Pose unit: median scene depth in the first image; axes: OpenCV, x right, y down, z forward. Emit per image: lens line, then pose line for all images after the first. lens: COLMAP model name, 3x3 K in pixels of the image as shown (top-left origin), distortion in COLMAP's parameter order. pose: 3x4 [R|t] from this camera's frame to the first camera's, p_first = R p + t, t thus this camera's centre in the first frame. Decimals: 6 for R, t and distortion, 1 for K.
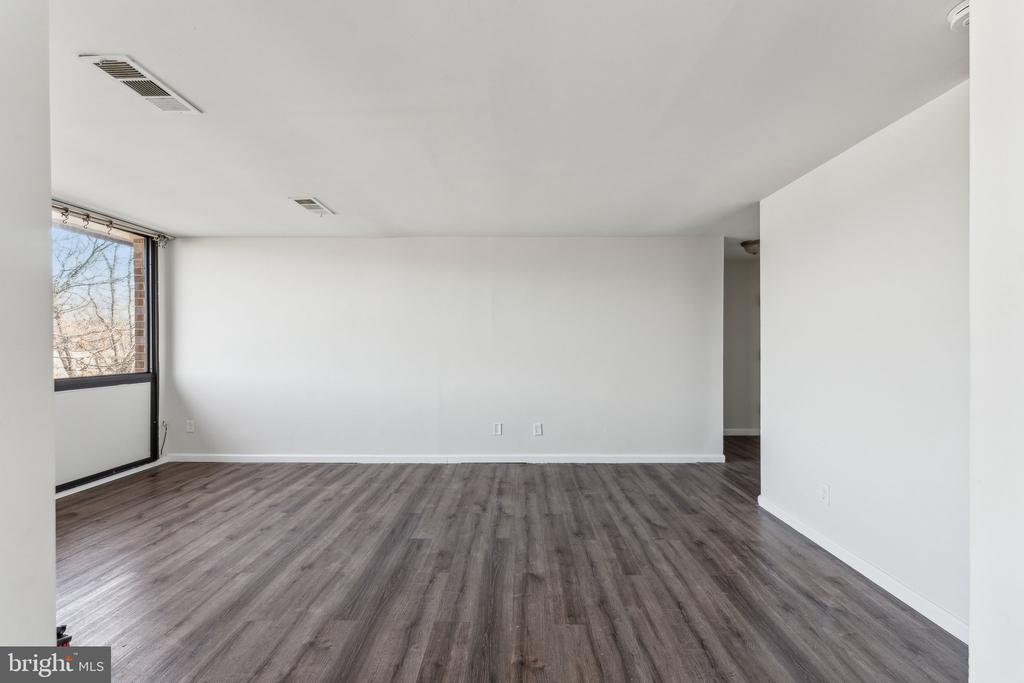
lens RADIAL K [[409.9, 0, 513.4], [0, 409.9, 339.9], [0, 0, 1]] dist [0.002601, 0.000175]
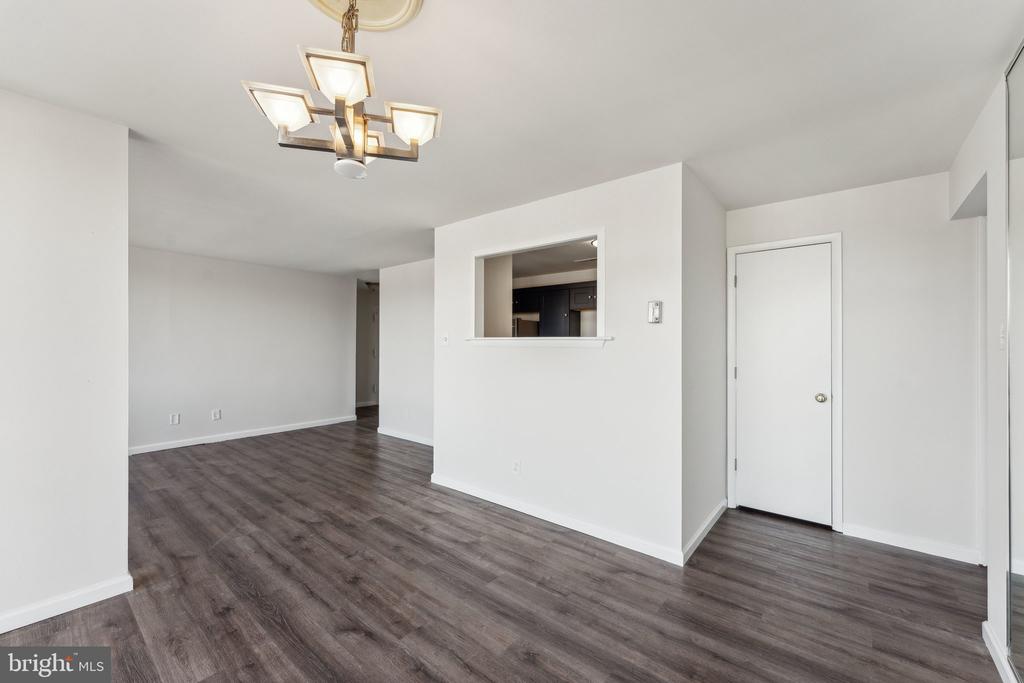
lens RADIAL K [[409.9, 0, 513.4], [0, 409.9, 339.9], [0, 0, 1]] dist [0.002601, 0.000175]
pose [[0.625531, 0.011764, 0.780111, -0.503603], [-0.008594, 0.999930, -0.008188, -0.006960], [-0.780152, -0.001582, 0.625588, -0.683314]]
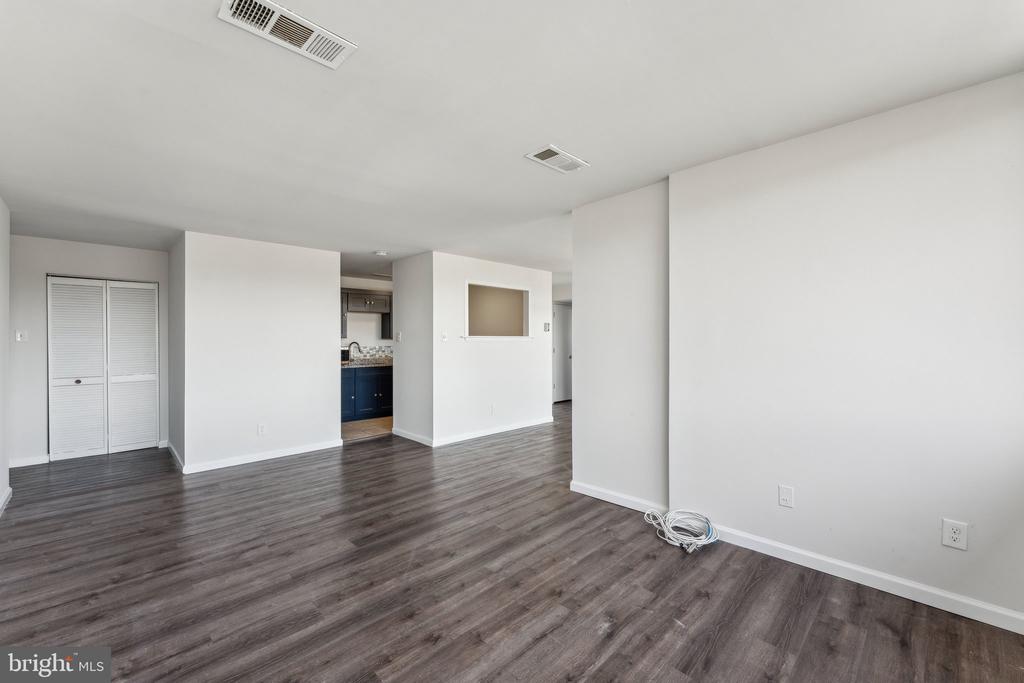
lens RADIAL K [[409.9, 0, 513.4], [0, 409.9, 339.9], [0, 0, 1]] dist [0.002601, 0.000175]
pose [[-0.708594, 0.007239, 0.705579, -1.066448], [0.005266, 0.999974, -0.004971, 0.005184], [-0.705596, 0.000193, -0.708614, 1.270594]]
